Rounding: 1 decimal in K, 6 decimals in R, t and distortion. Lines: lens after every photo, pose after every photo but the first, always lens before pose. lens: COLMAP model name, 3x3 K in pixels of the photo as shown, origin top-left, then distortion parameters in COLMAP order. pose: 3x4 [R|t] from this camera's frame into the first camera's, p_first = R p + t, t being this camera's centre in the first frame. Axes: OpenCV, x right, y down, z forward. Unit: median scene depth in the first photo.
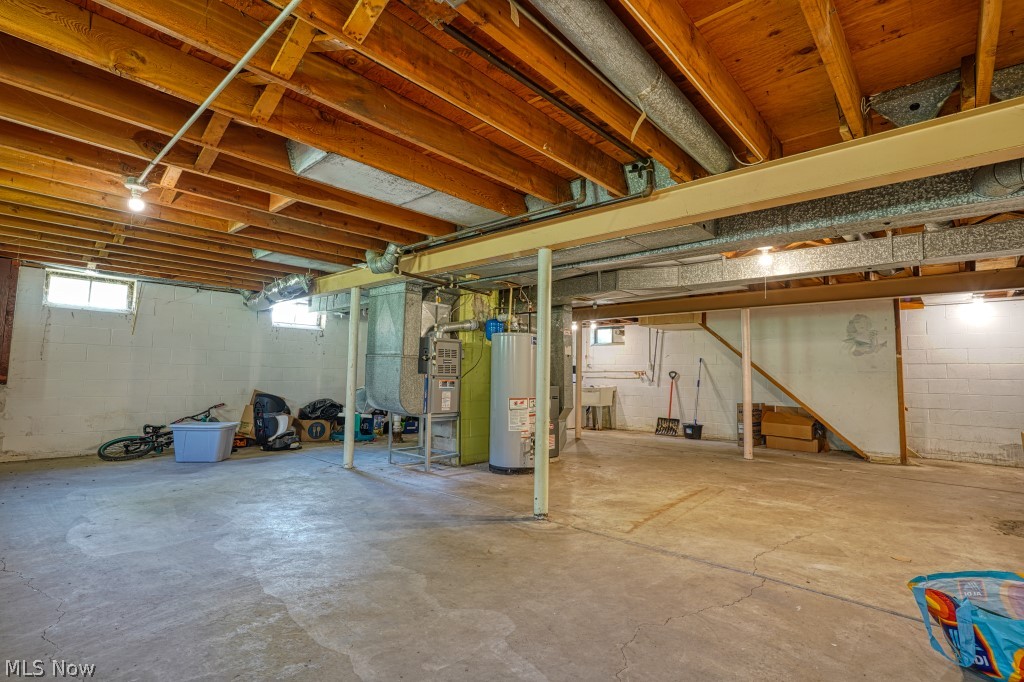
lens RADIAL K [[492.6, 0, 510.6], [0, 492.6, 339.7], [0, 0, 1]] dist [-0.004133, -0.000398]
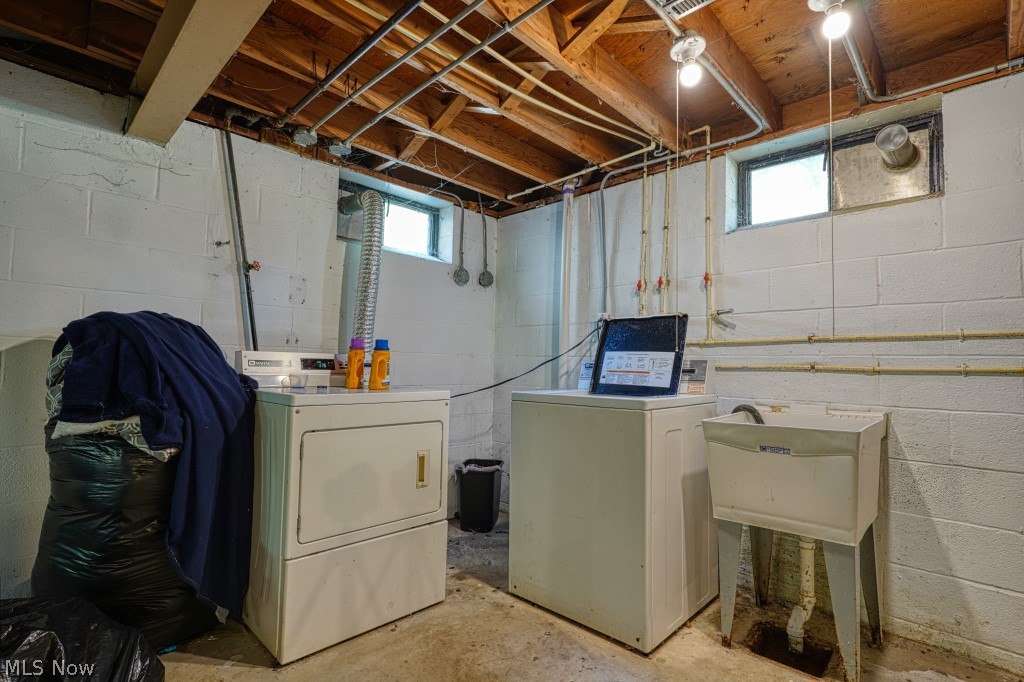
lens RADIAL K [[492.6, 0, 513.3], [0, 492.6, 343.1], [0, 0, 1]] dist [-0.004133, -0.000398]
pose [[0.999154, 0.002235, -0.041055, 0.073689], [-0.001149, 0.999649, 0.026474, 0.059583], [0.041099, -0.026405, 0.998806, 0.786923]]
